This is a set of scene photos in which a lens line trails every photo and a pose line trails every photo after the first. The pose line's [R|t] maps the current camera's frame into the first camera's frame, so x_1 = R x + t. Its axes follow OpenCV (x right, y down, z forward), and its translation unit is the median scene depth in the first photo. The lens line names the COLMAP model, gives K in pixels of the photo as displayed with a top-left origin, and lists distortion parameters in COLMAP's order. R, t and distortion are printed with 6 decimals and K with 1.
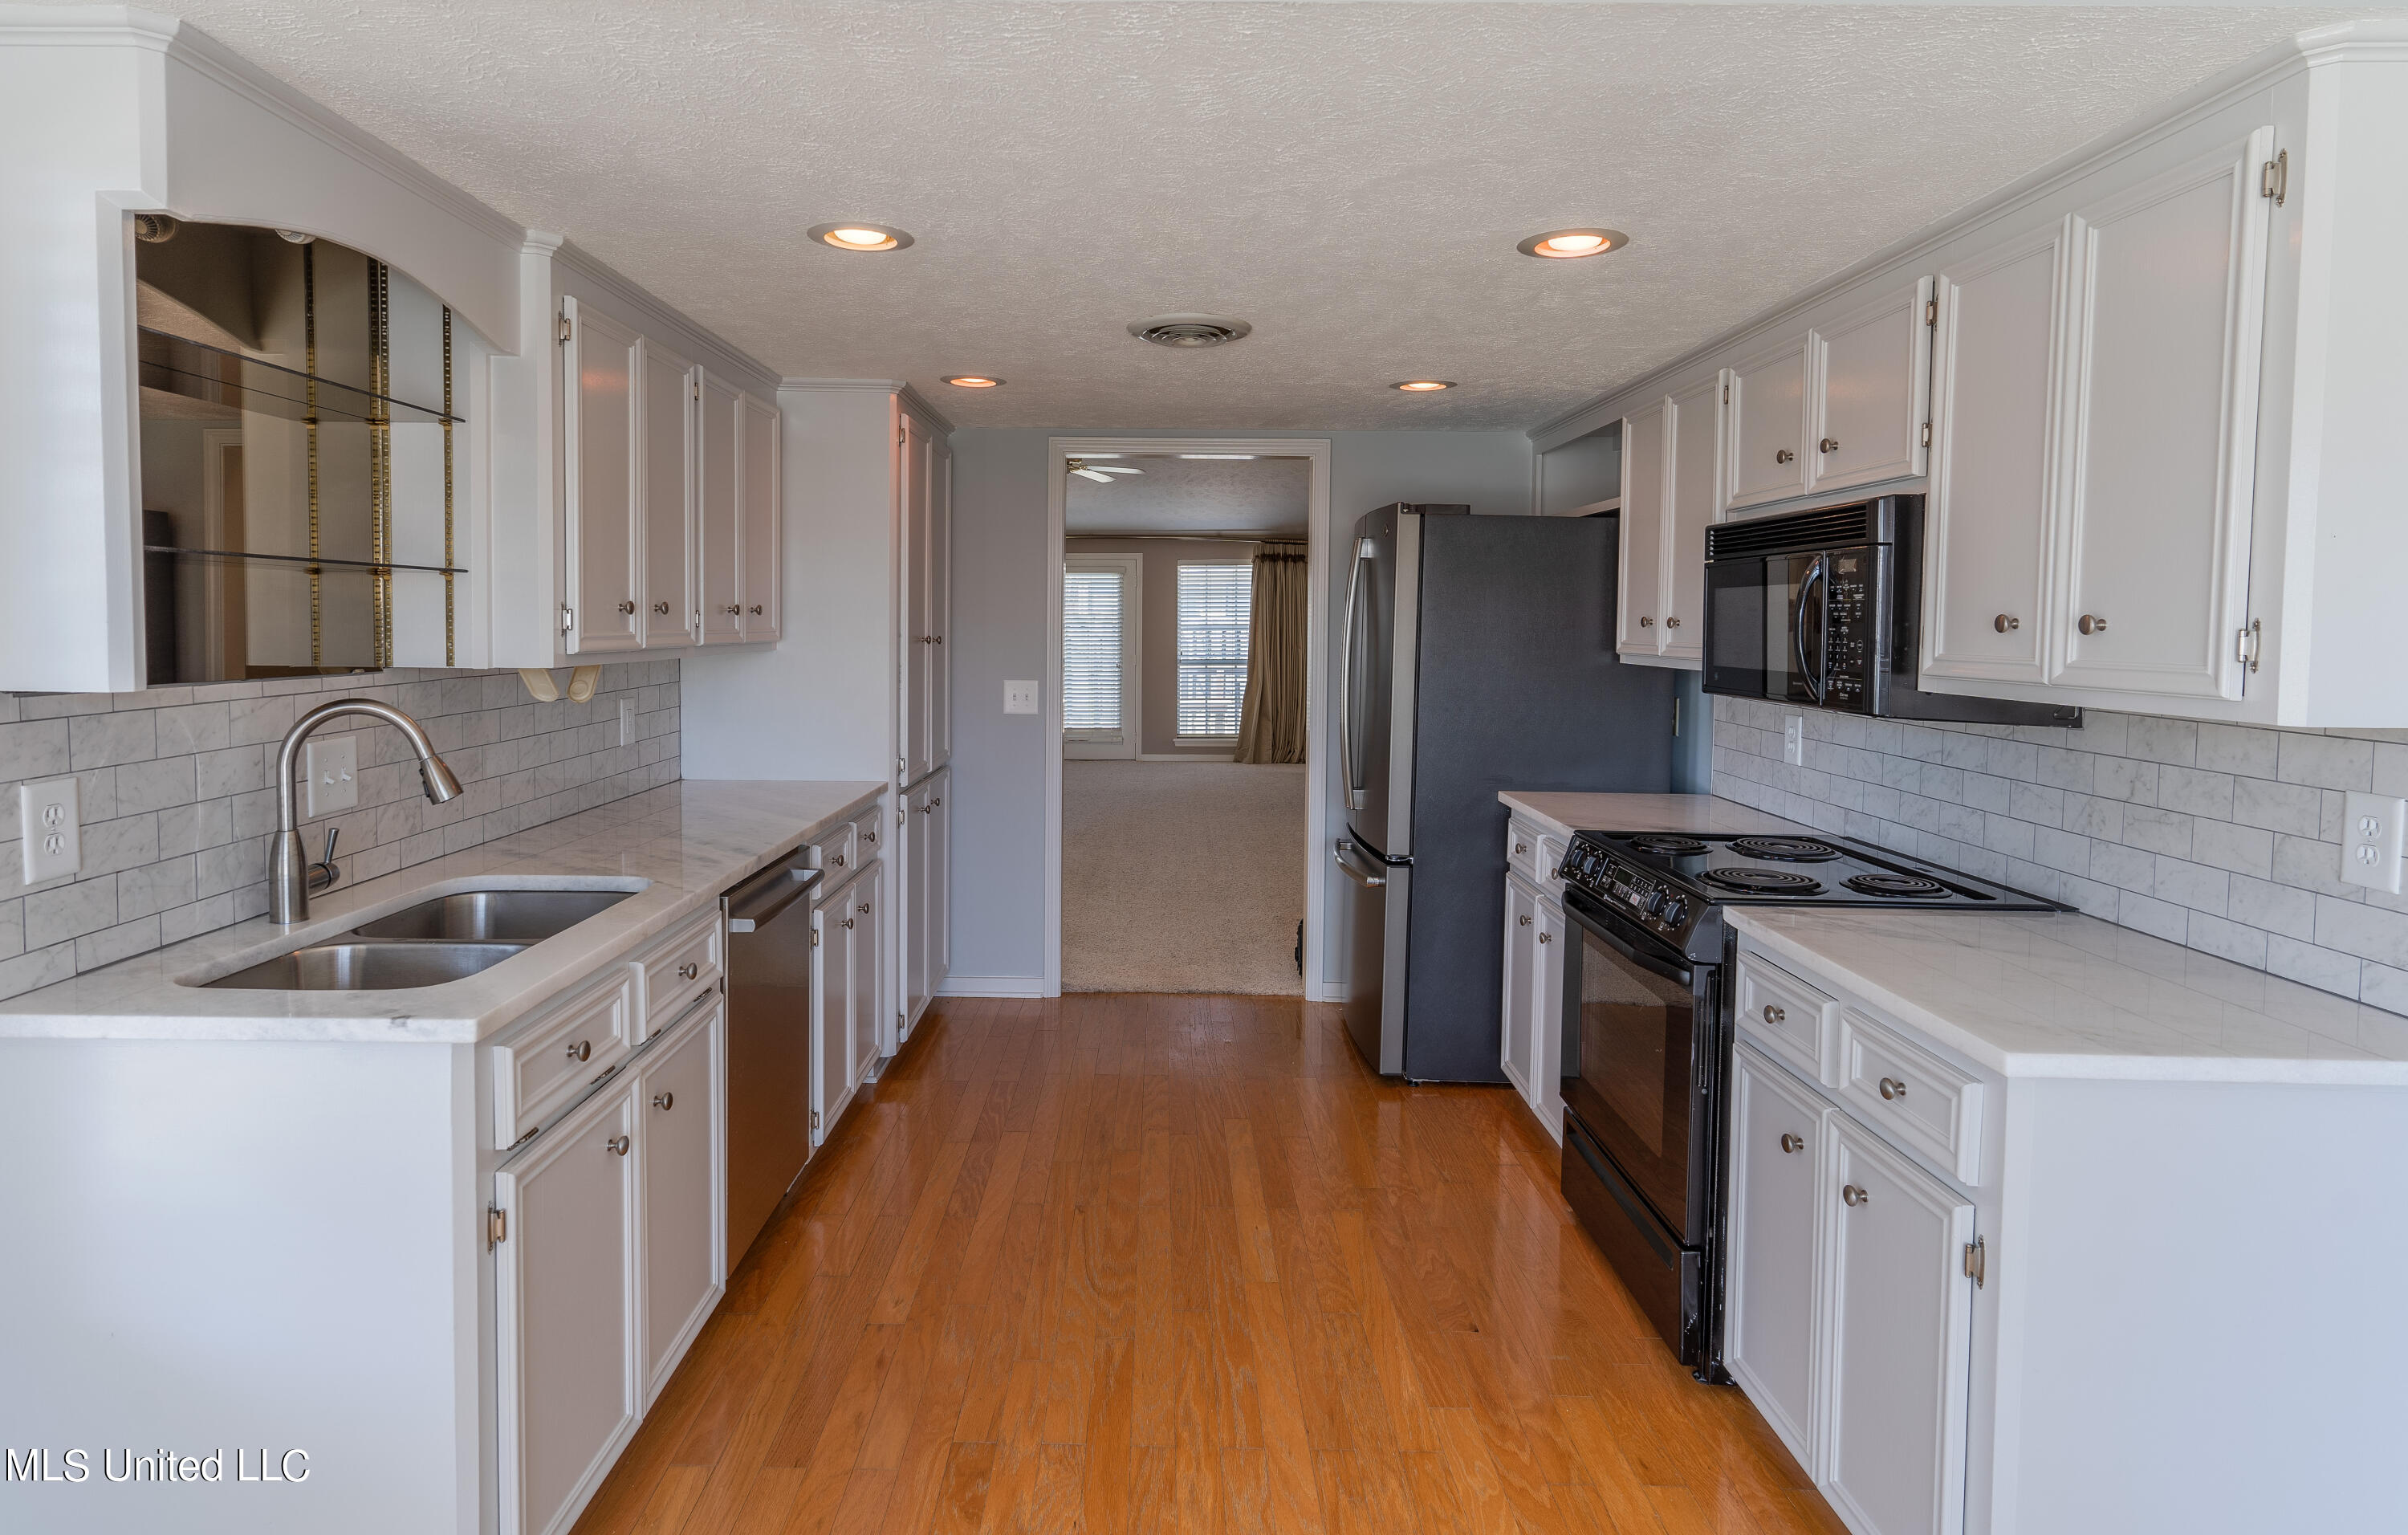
lens RADIAL K [[1293.3, 0, 1140.0], [0, 1293.3, 676.3], [0, 0, 1]] dist [0.002848, -0.000112]
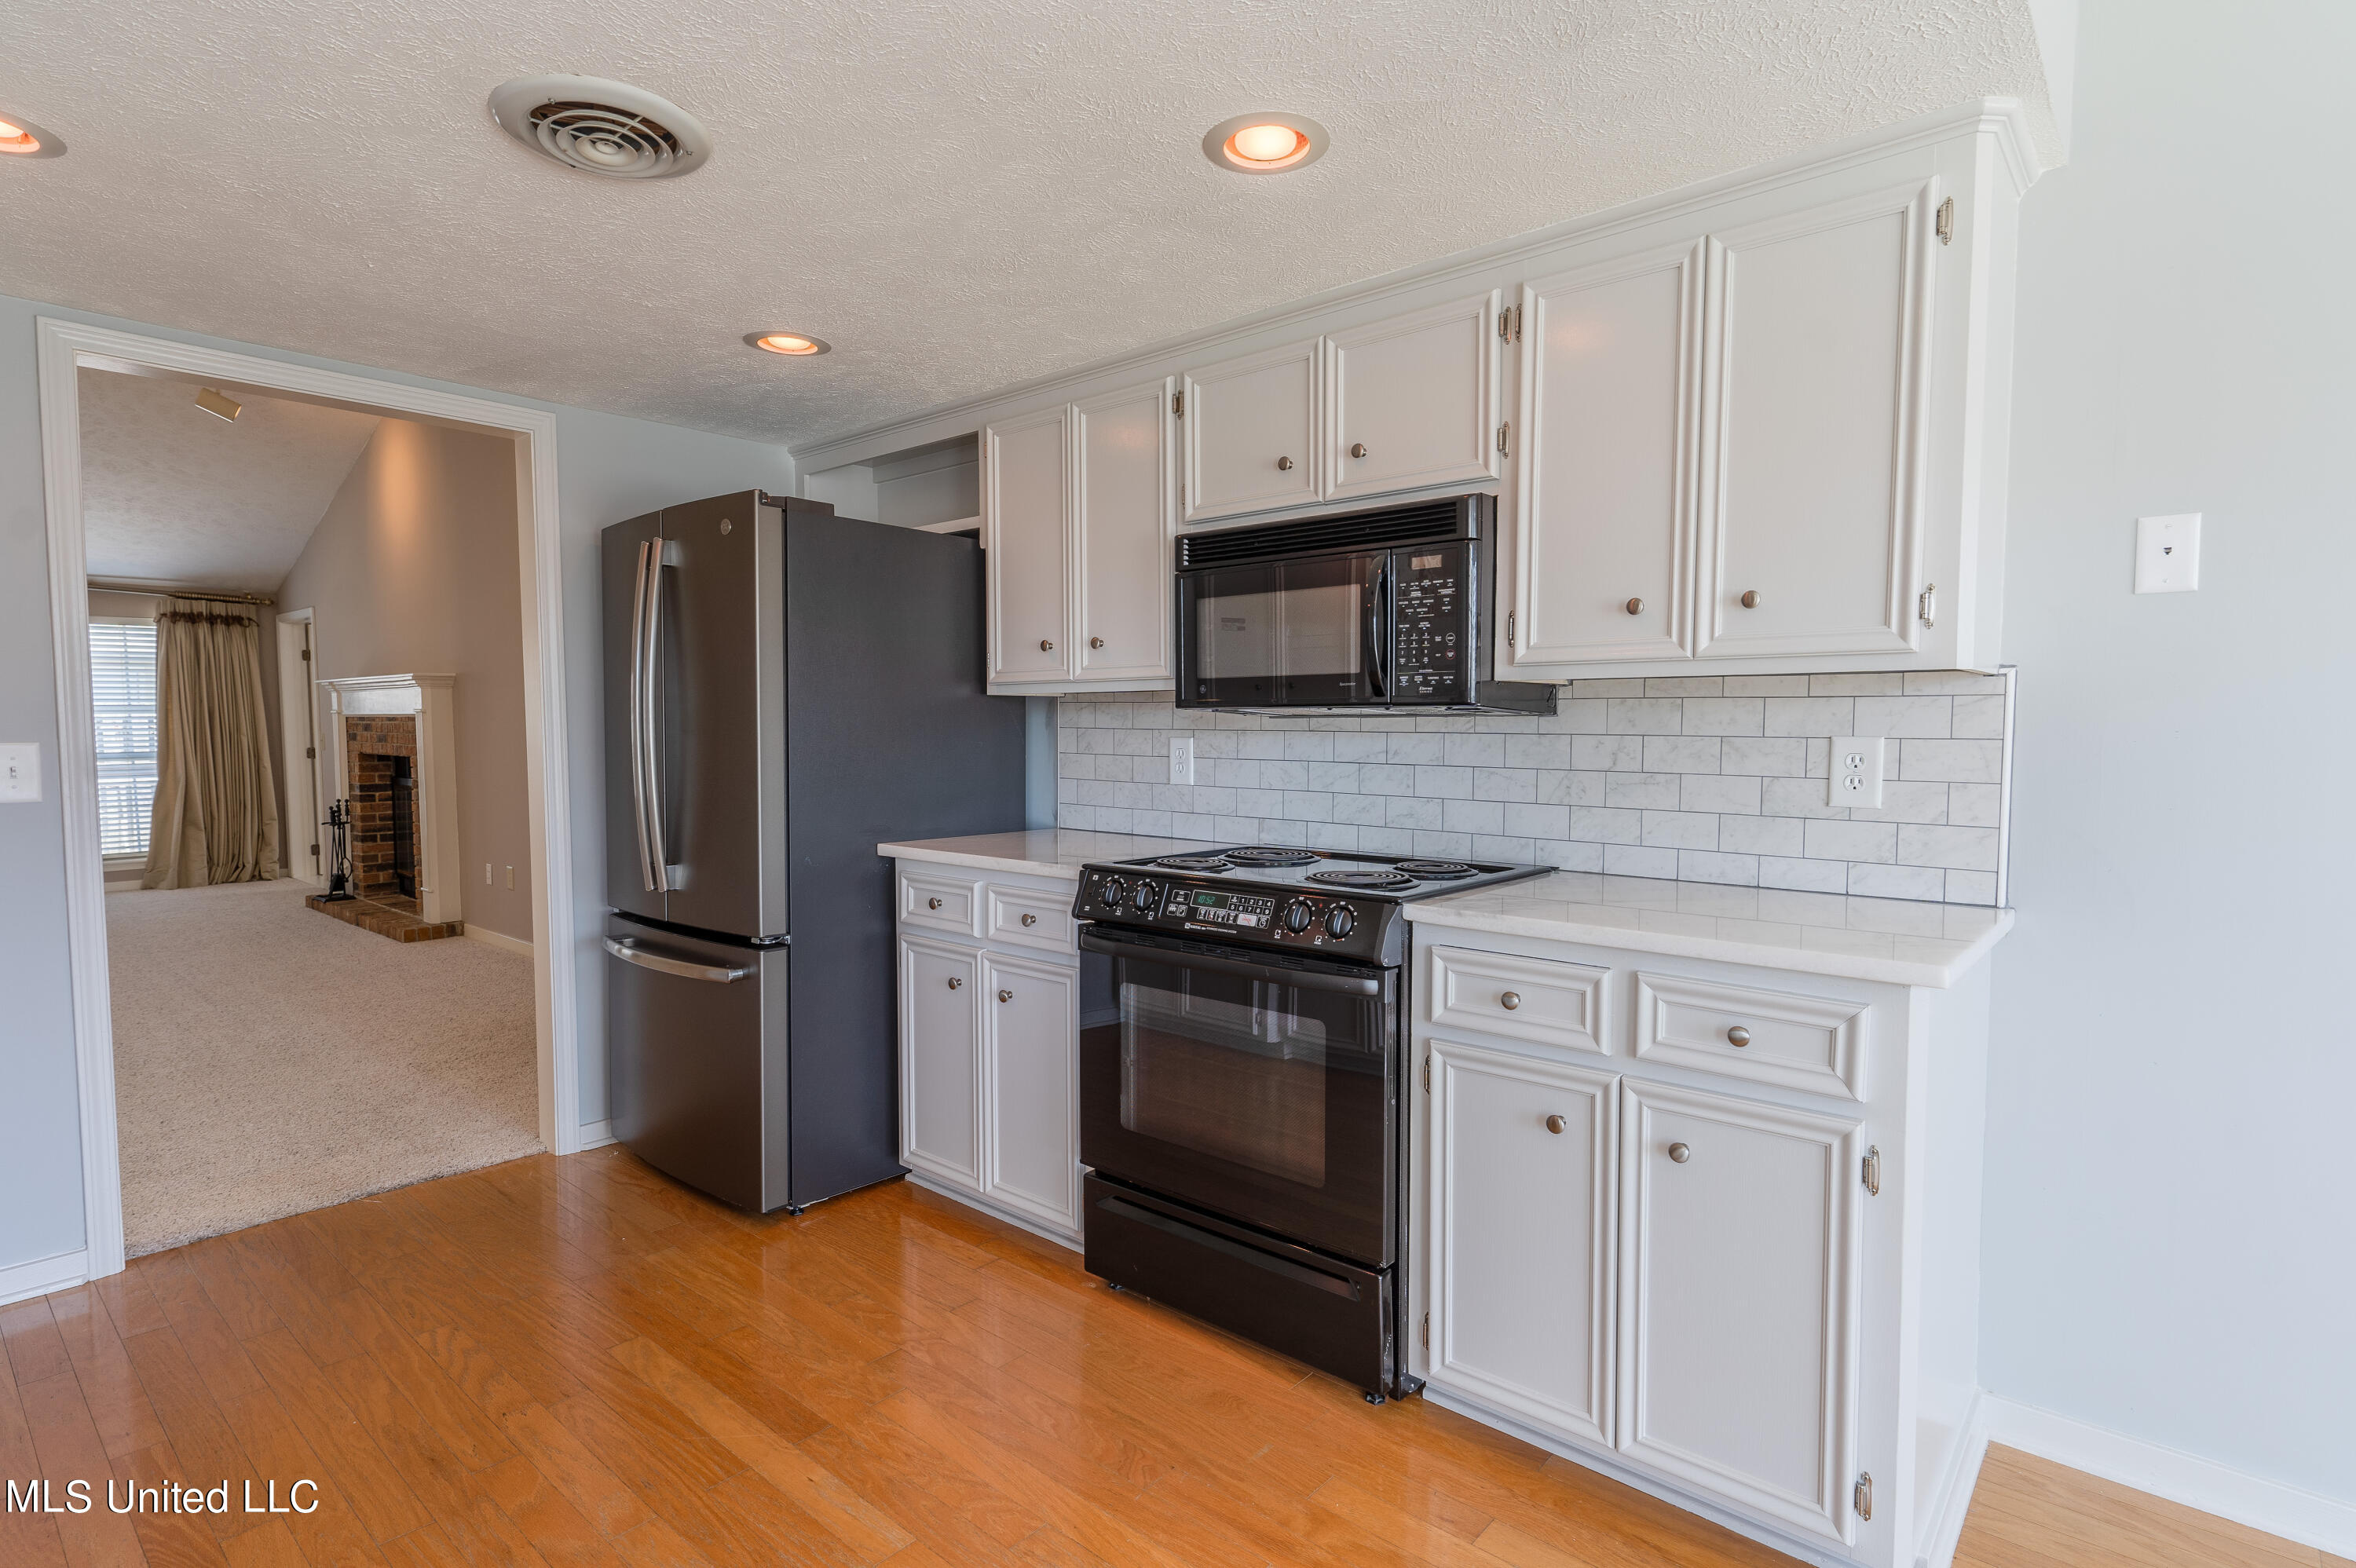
lens RADIAL K [[1176.5, 0, 1178.1], [0, 1176.5, 790.3], [0, 0, 1]] dist [0.003415, 0.000203]
pose [[0.645940, -0.054551, 0.761437, -0.231905], [0.042198, 0.998470, 0.035735, 0.041081], [-0.762221, 0.009048, 0.647254, 0.417683]]
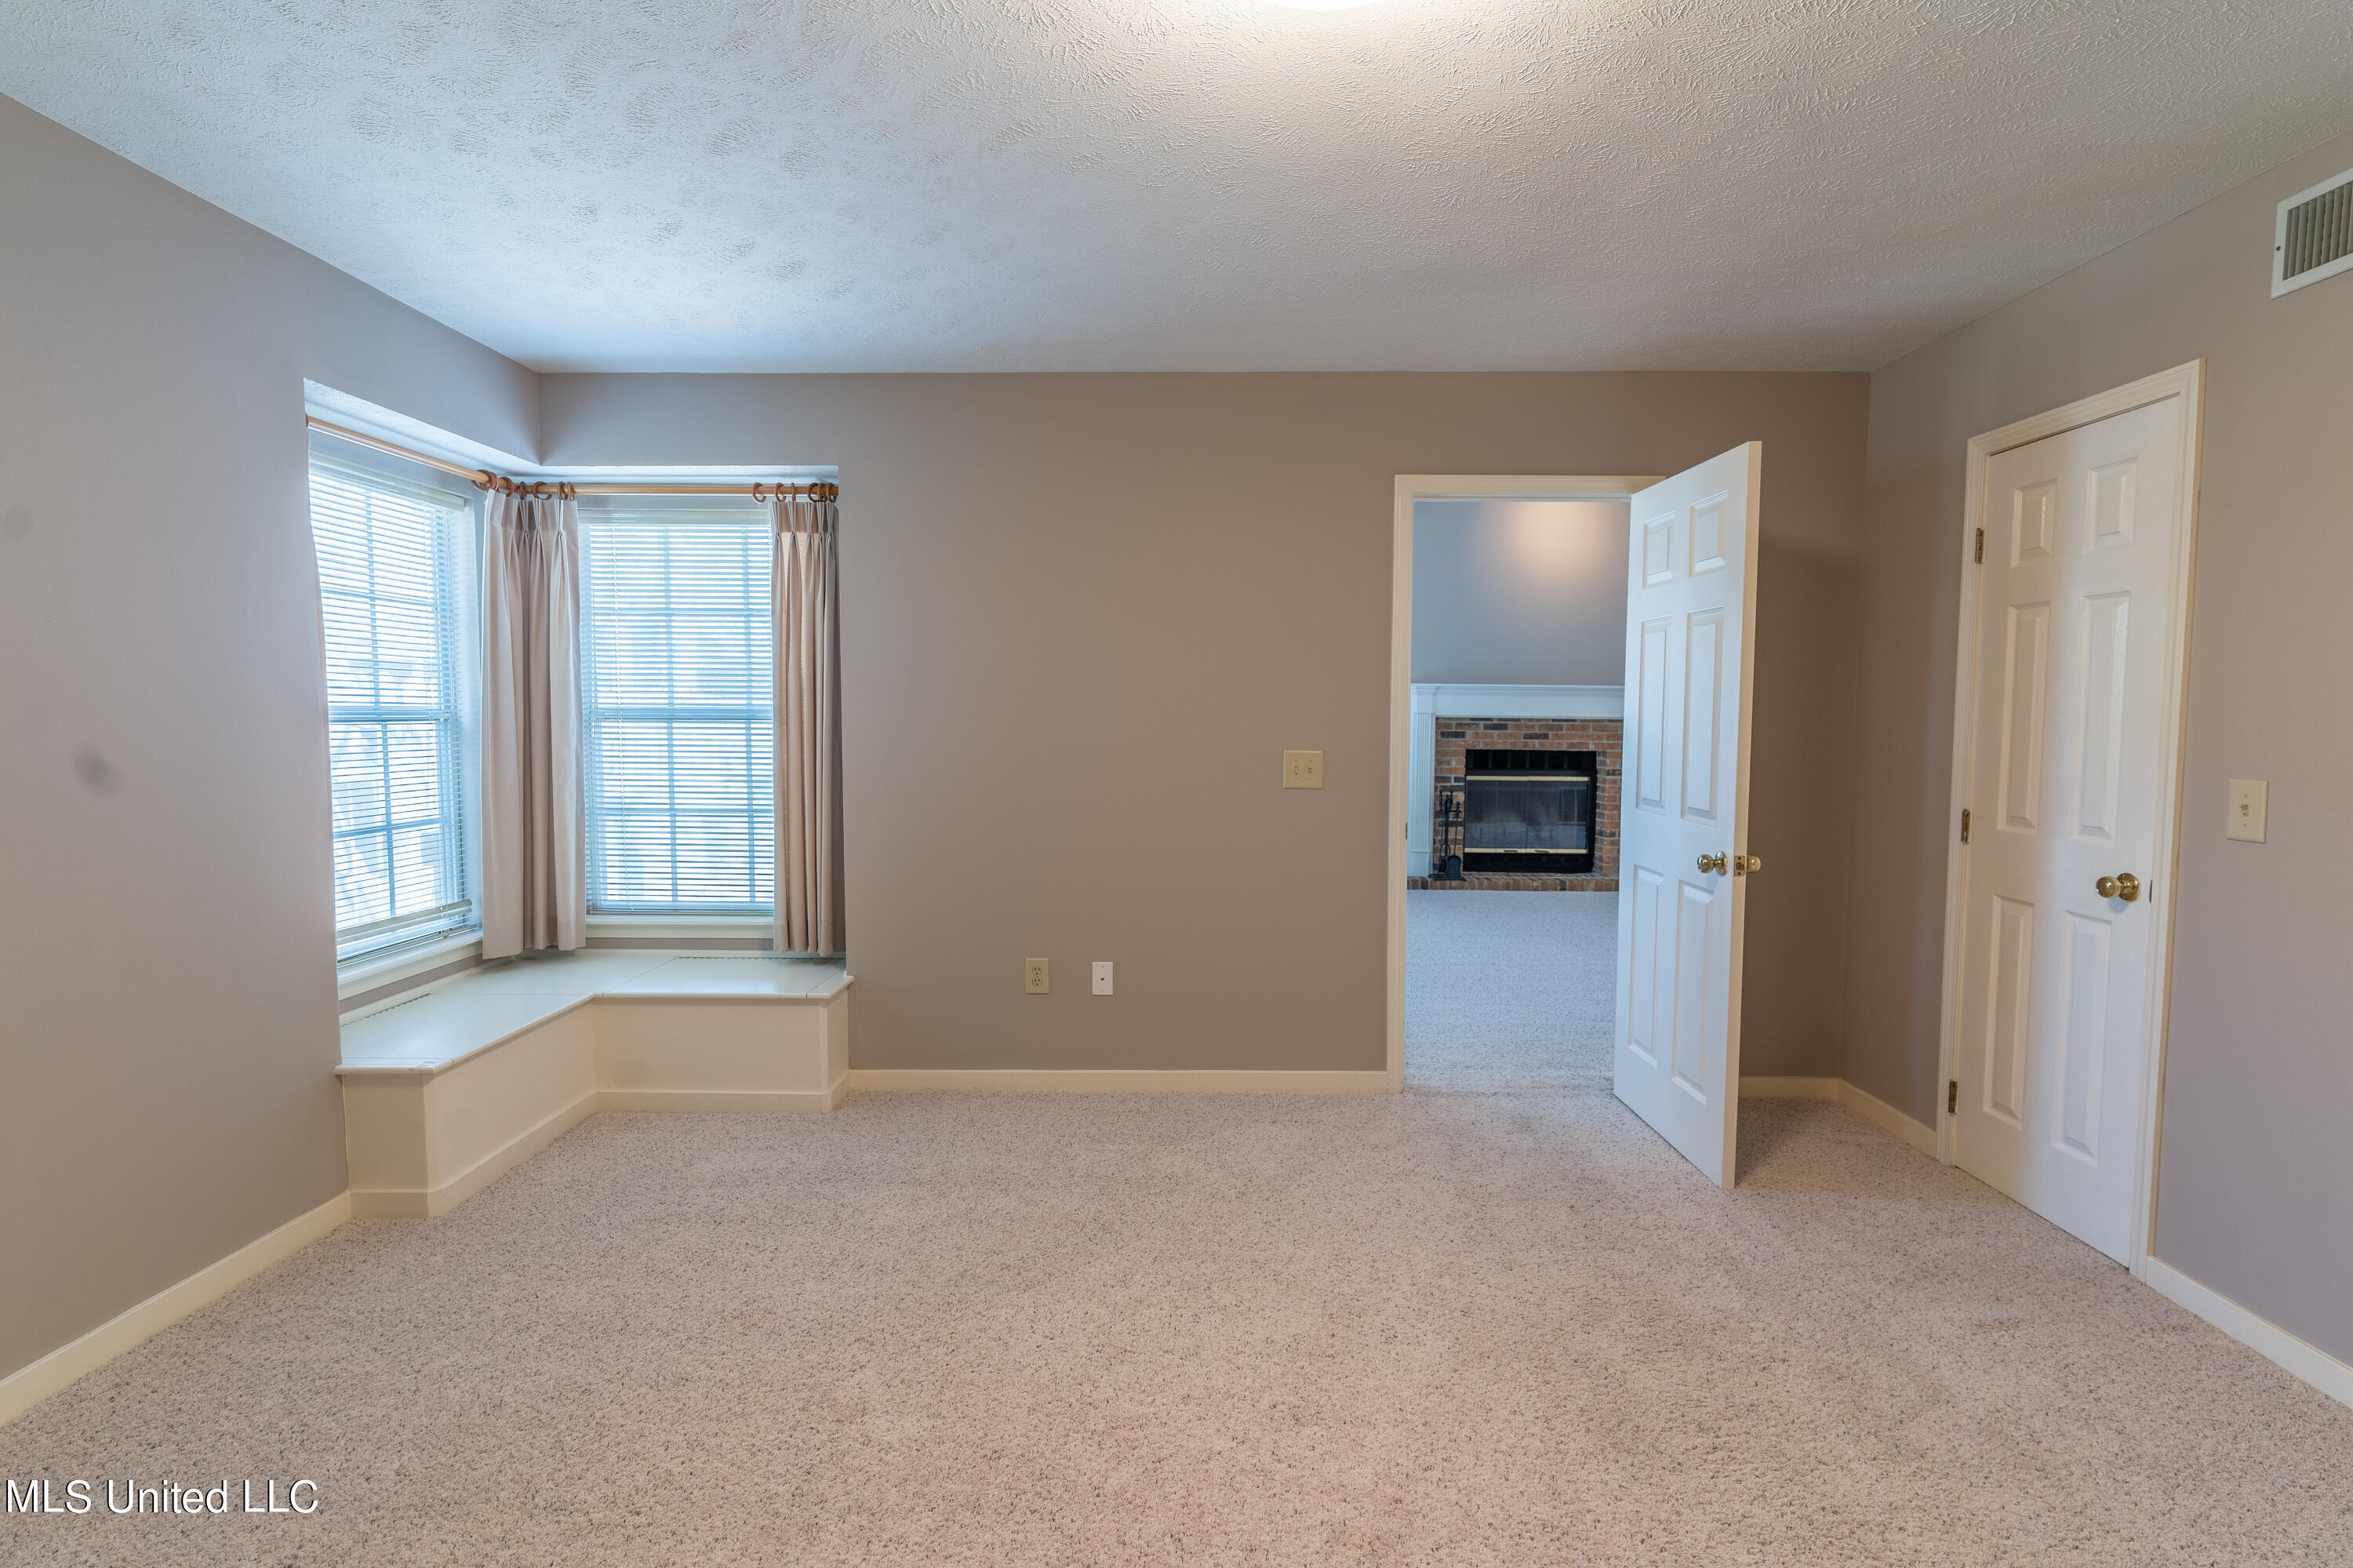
lens RADIAL K [[1127.9, 0, 1177.9], [0, 1127.9, 782.7], [0, 0, 1]] dist [0.000791, -0.000307]
pose [[-0.000551, -0.070950, 0.997480, -2.174511], [0.036539, 0.996812, 0.070923, -0.158733], [-0.999332, 0.036486, 0.002044, 4.029669]]
